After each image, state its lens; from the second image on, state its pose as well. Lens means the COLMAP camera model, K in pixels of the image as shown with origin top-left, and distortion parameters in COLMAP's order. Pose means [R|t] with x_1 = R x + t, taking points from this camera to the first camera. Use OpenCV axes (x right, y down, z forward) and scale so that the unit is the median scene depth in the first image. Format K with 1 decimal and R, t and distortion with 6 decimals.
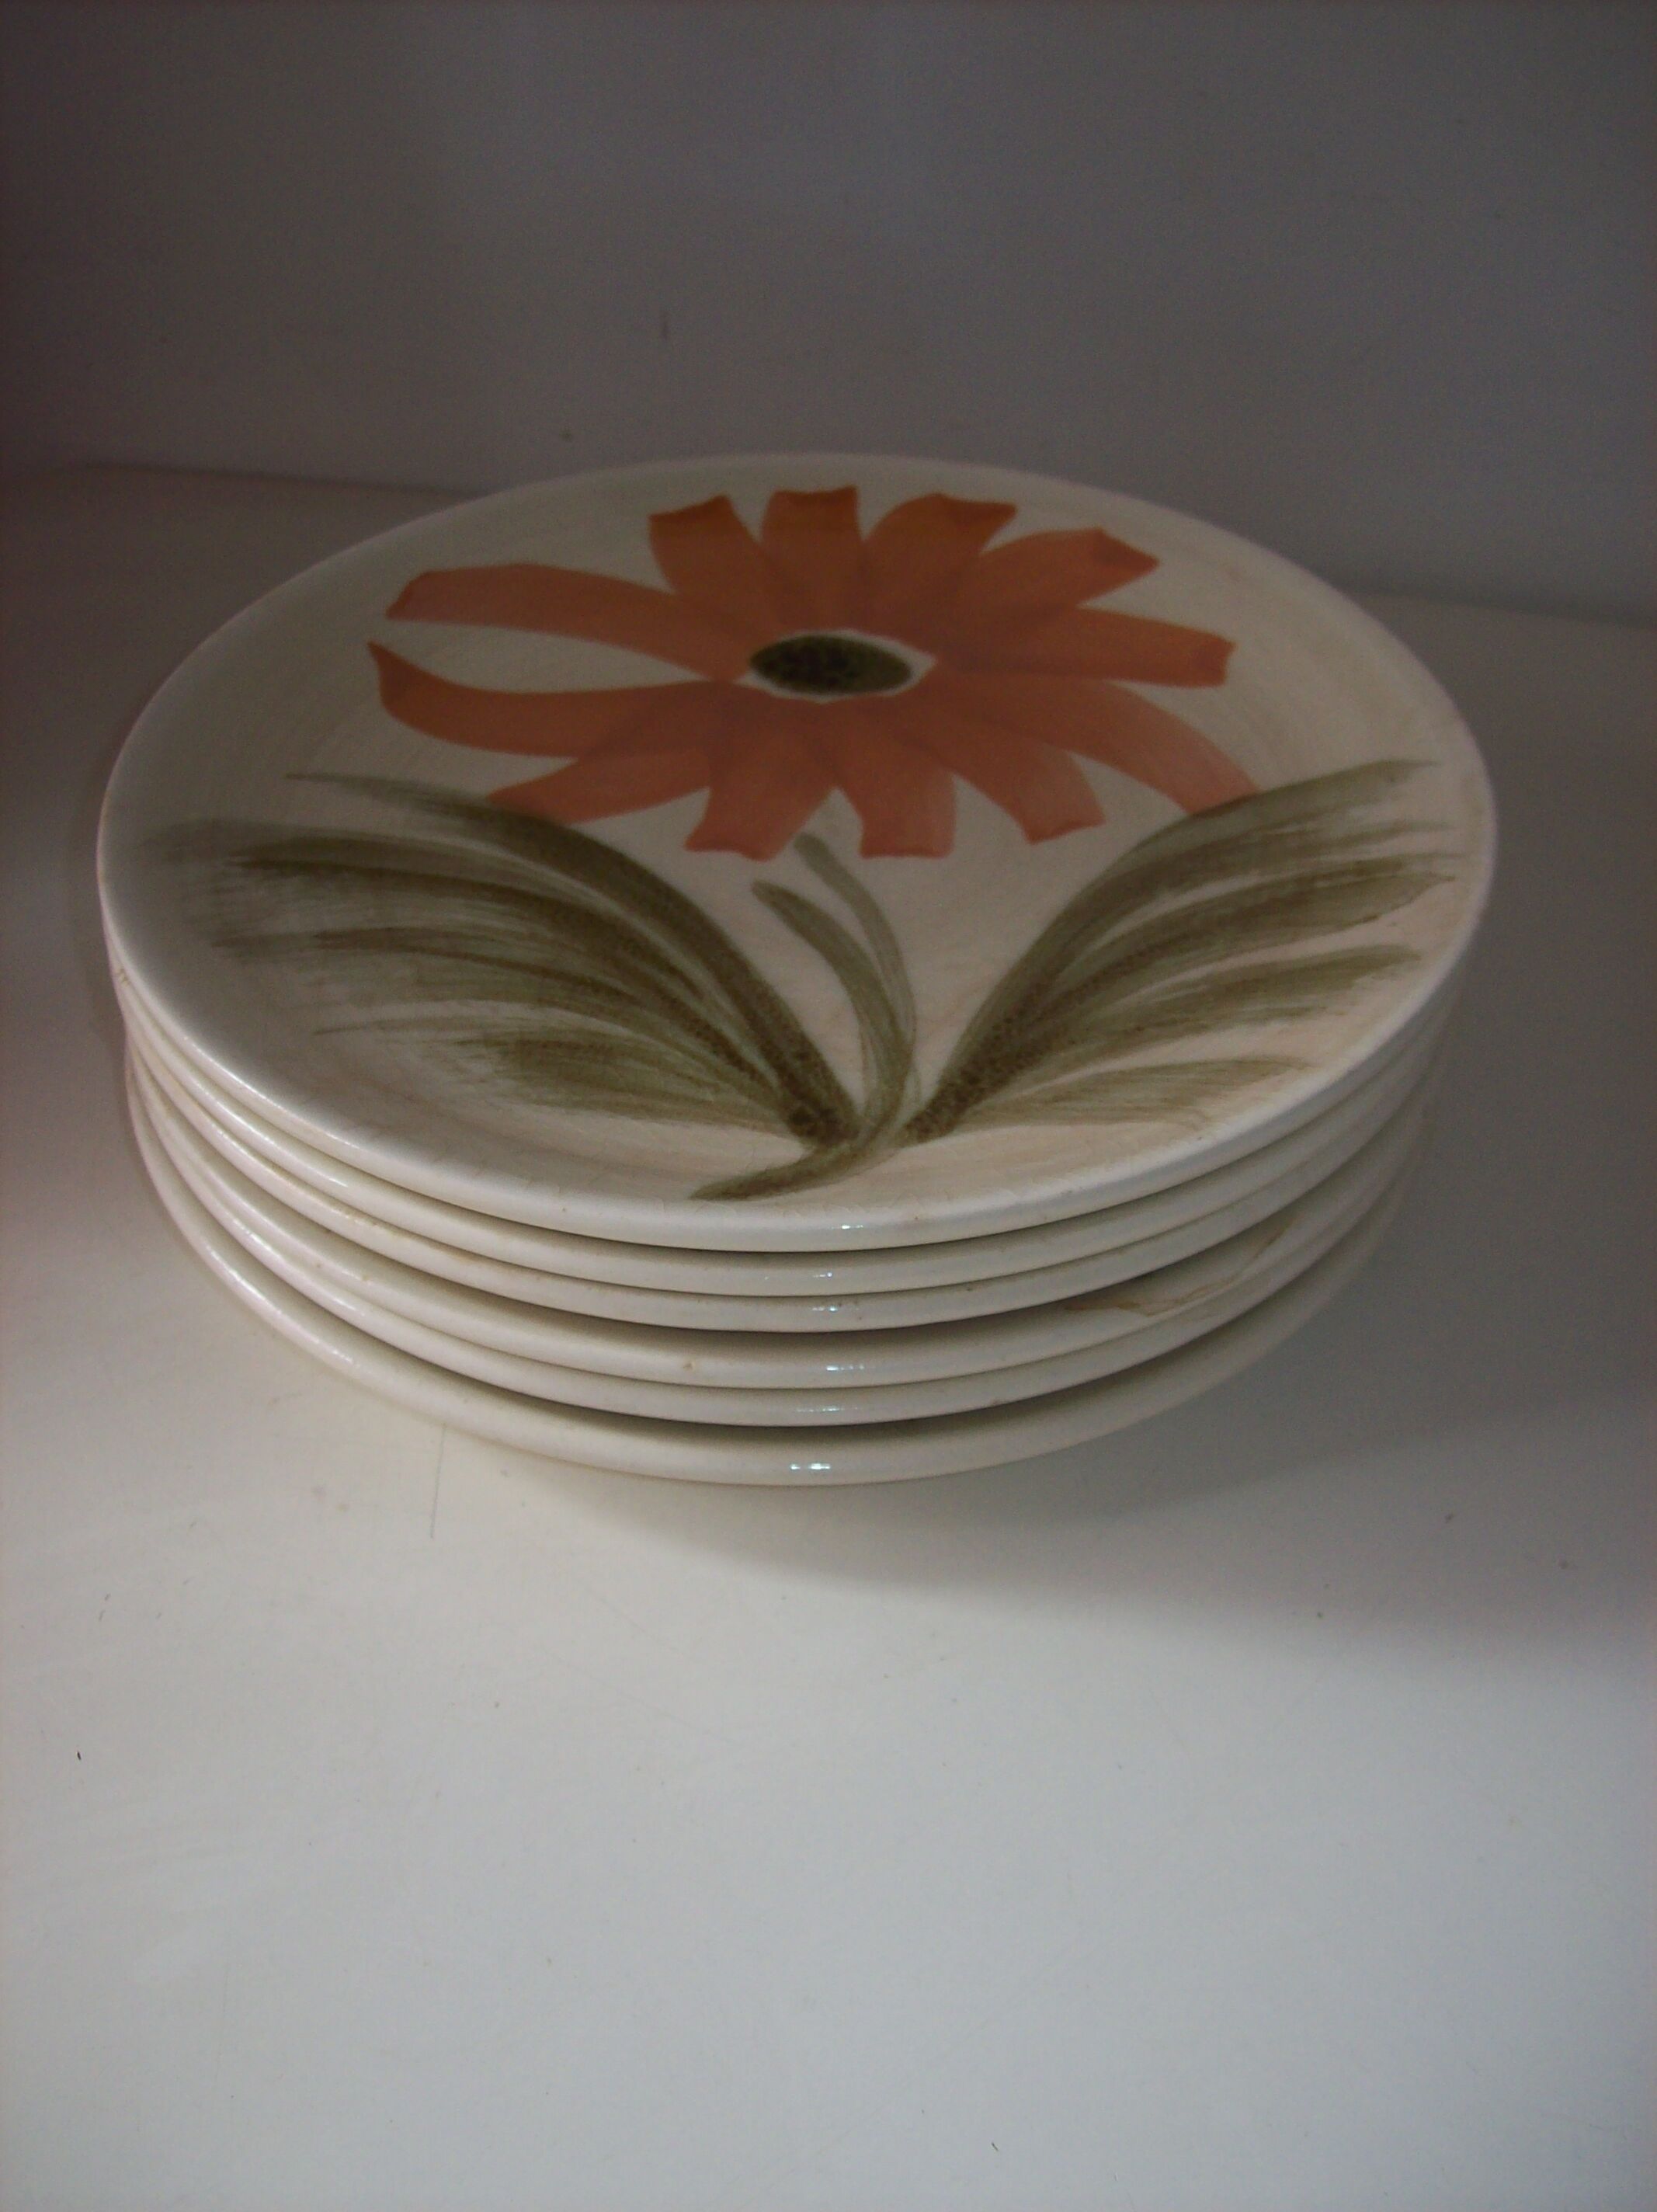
lens RADIAL K [[2316.9, 0, 832.2], [0, 2316.9, 1108.0], [0, 0, 1]] dist [-0.148213, 0.000000]
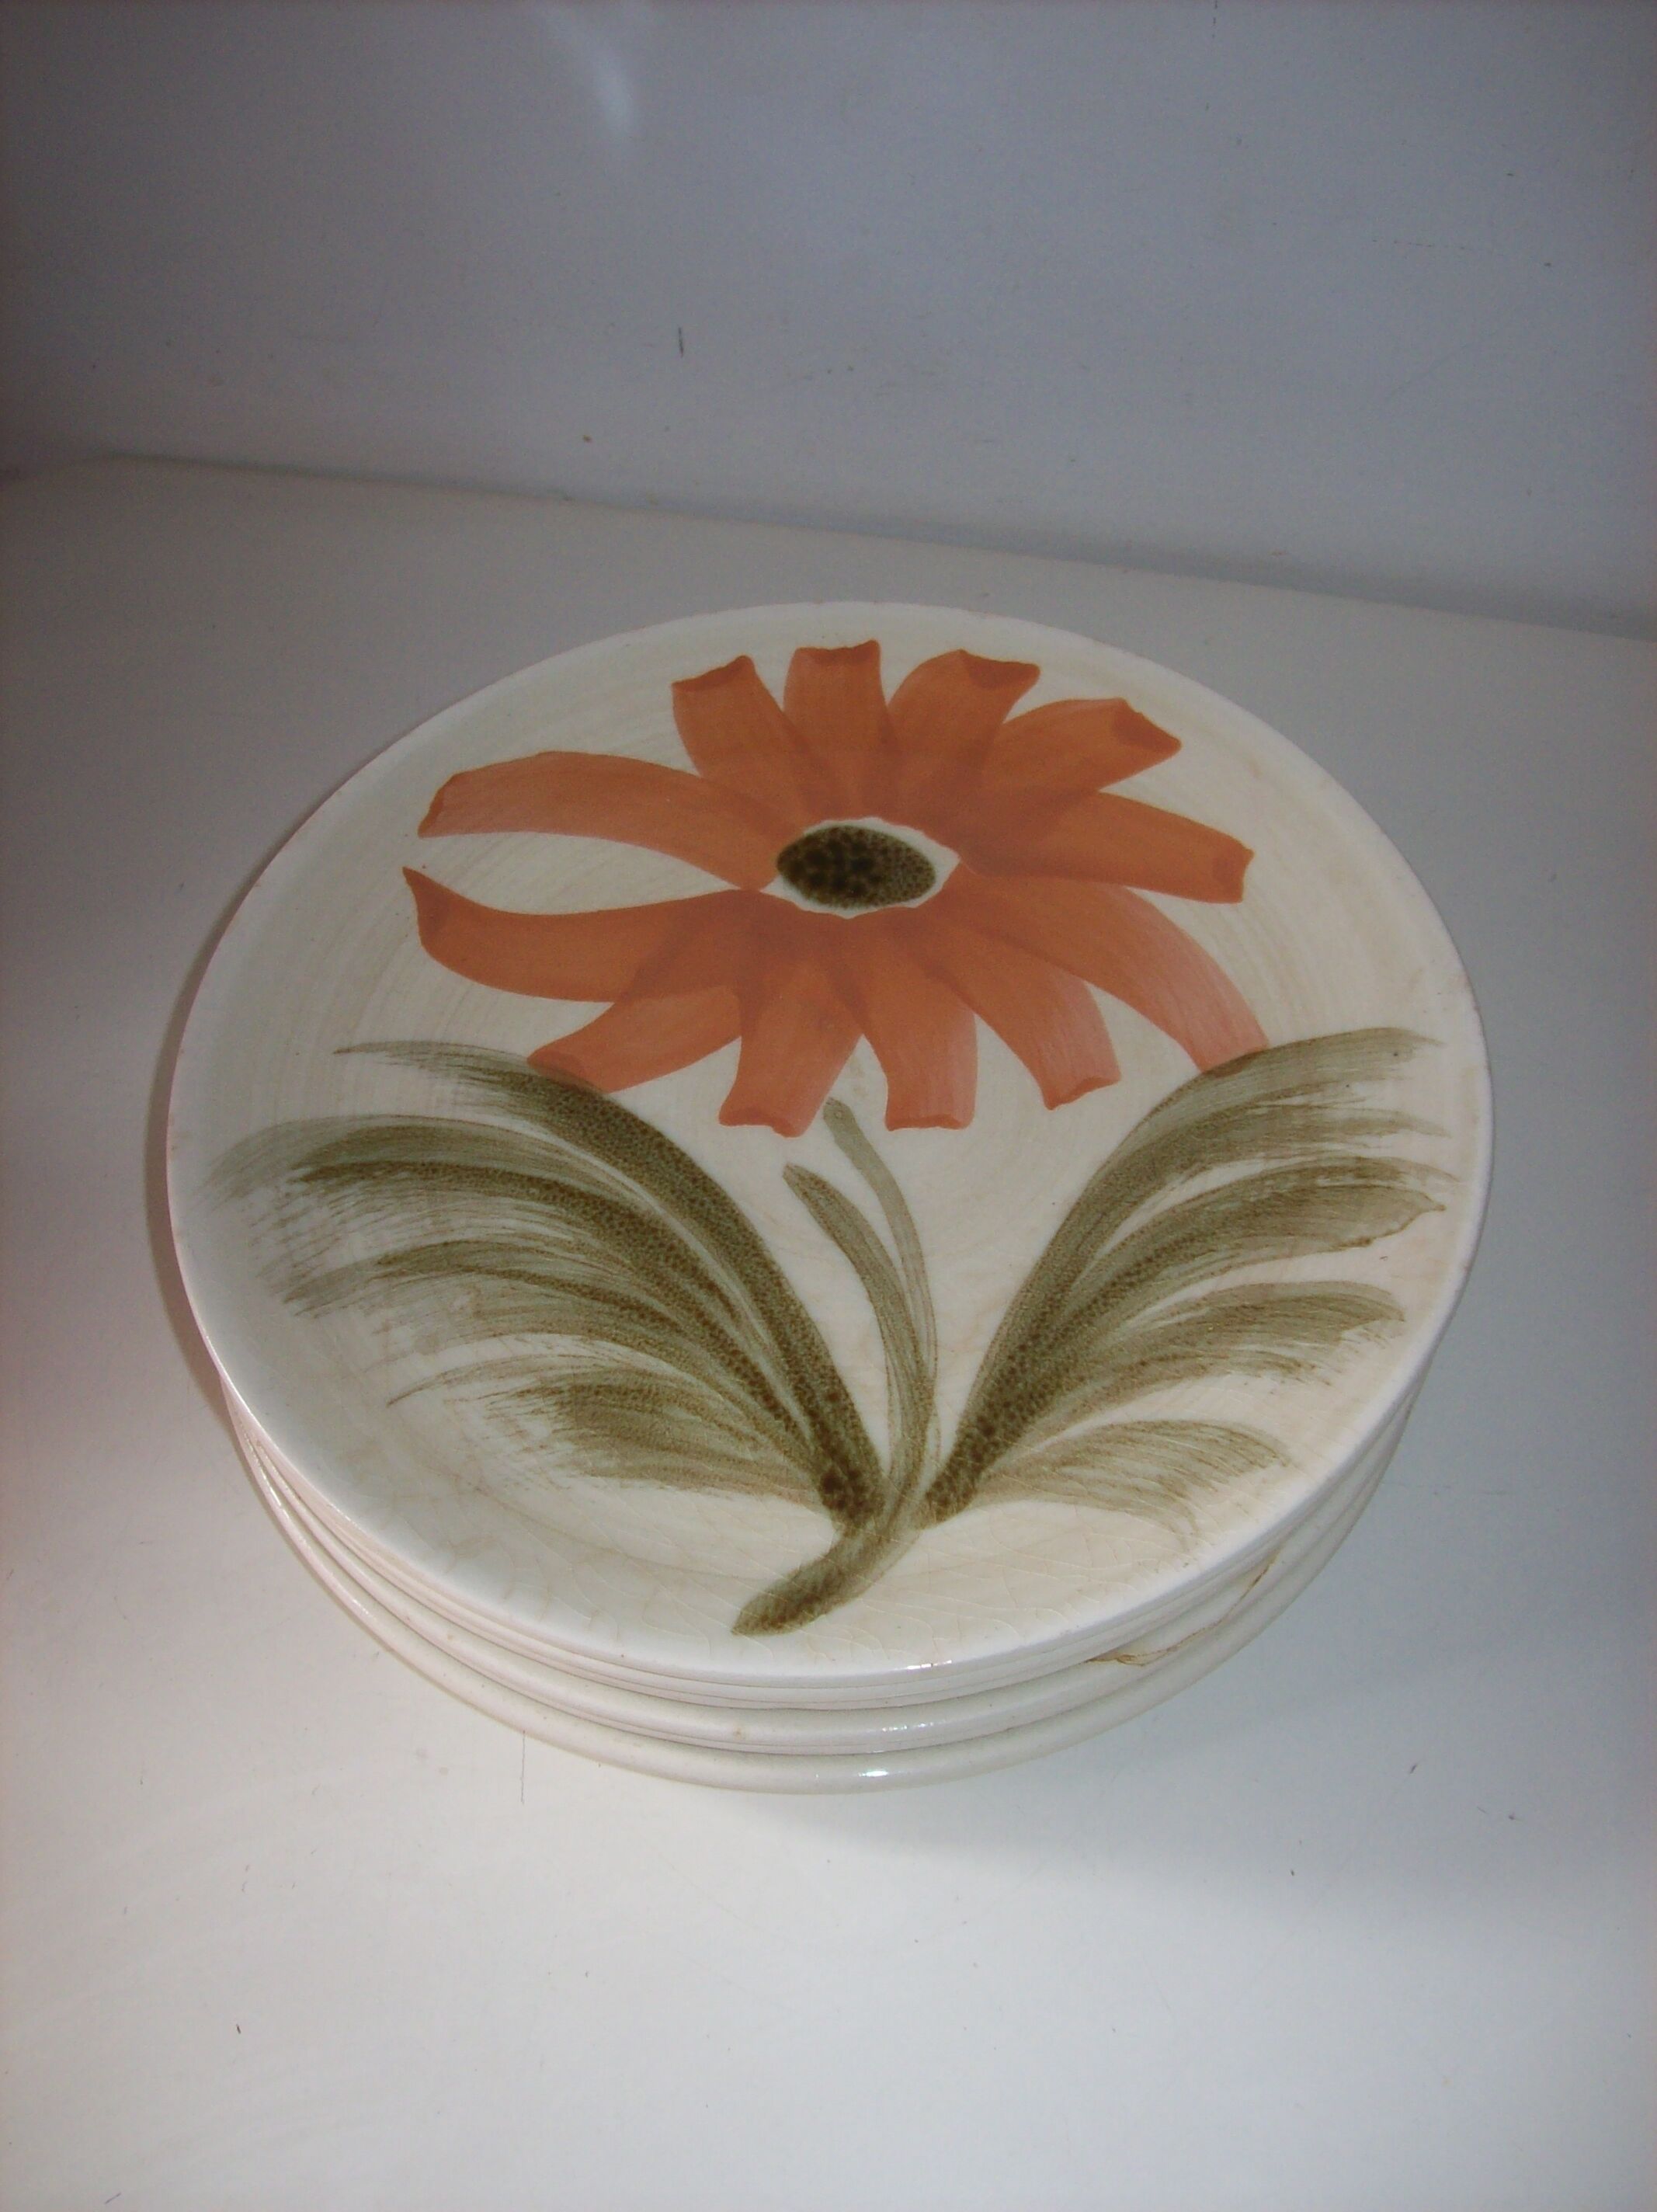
lens RADIAL K [[2316.9, 0, 830.4], [0, 2316.9, 1107.4], [0, 0, 1]] dist [-0.148213, 0.000000]
pose [[0.999245, -0.019941, -0.033352, 0.022937], [0.027196, 0.971931, 0.233688, -0.373751], [0.027755, -0.234418, 0.971740, -0.023443]]
